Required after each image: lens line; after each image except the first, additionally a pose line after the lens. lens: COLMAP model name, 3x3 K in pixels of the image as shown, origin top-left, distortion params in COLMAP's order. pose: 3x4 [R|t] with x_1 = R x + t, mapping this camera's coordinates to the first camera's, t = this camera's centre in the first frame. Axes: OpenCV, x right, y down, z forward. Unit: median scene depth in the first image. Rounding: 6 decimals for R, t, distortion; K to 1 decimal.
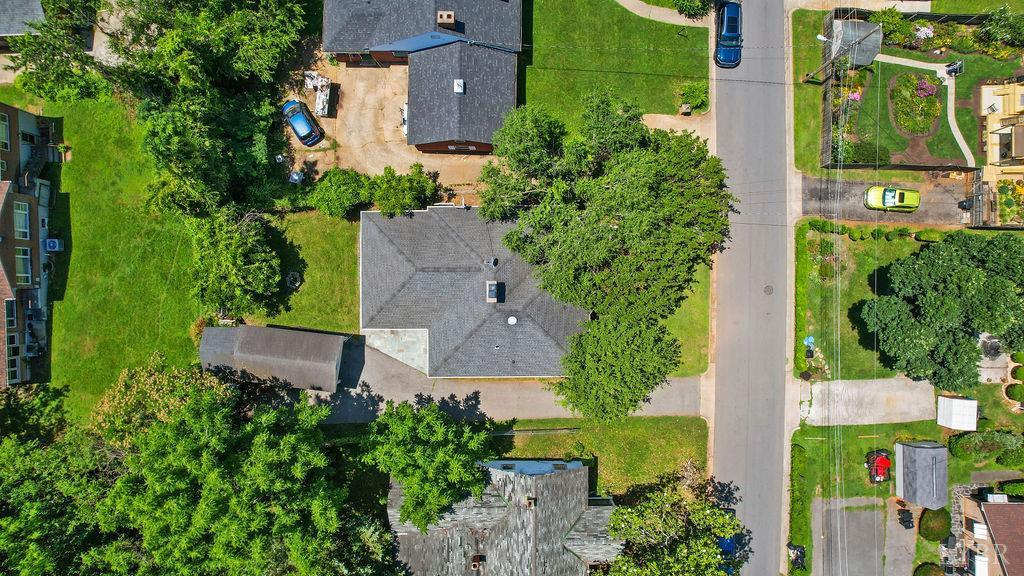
lens RADIAL K [[652.5, 0, 512.0], [0, 652.5, 288.4], [0, 0, 1]] dist [-0.039910, -0.000089]
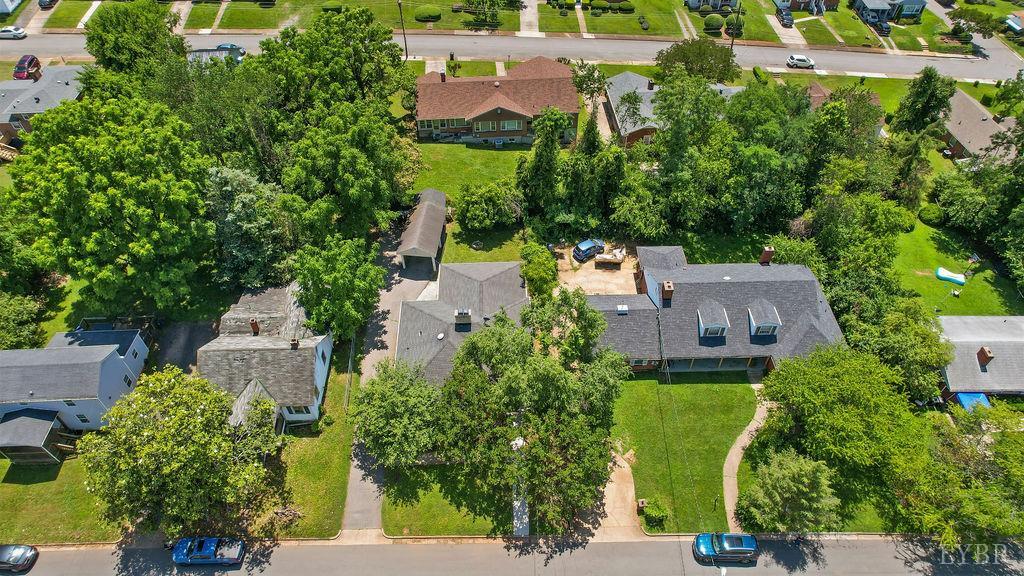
lens RADIAL K [[652.5, 0, 512.5], [0, 652.5, 288.0], [0, 0, 1]] dist [-0.039910, -0.000089]
pose [[0.032405, 0.736129, -0.676065, 0.709496], [-0.999450, 0.028662, -0.016696, -0.063446], [0.007087, 0.676234, 0.736652, 0.004224]]
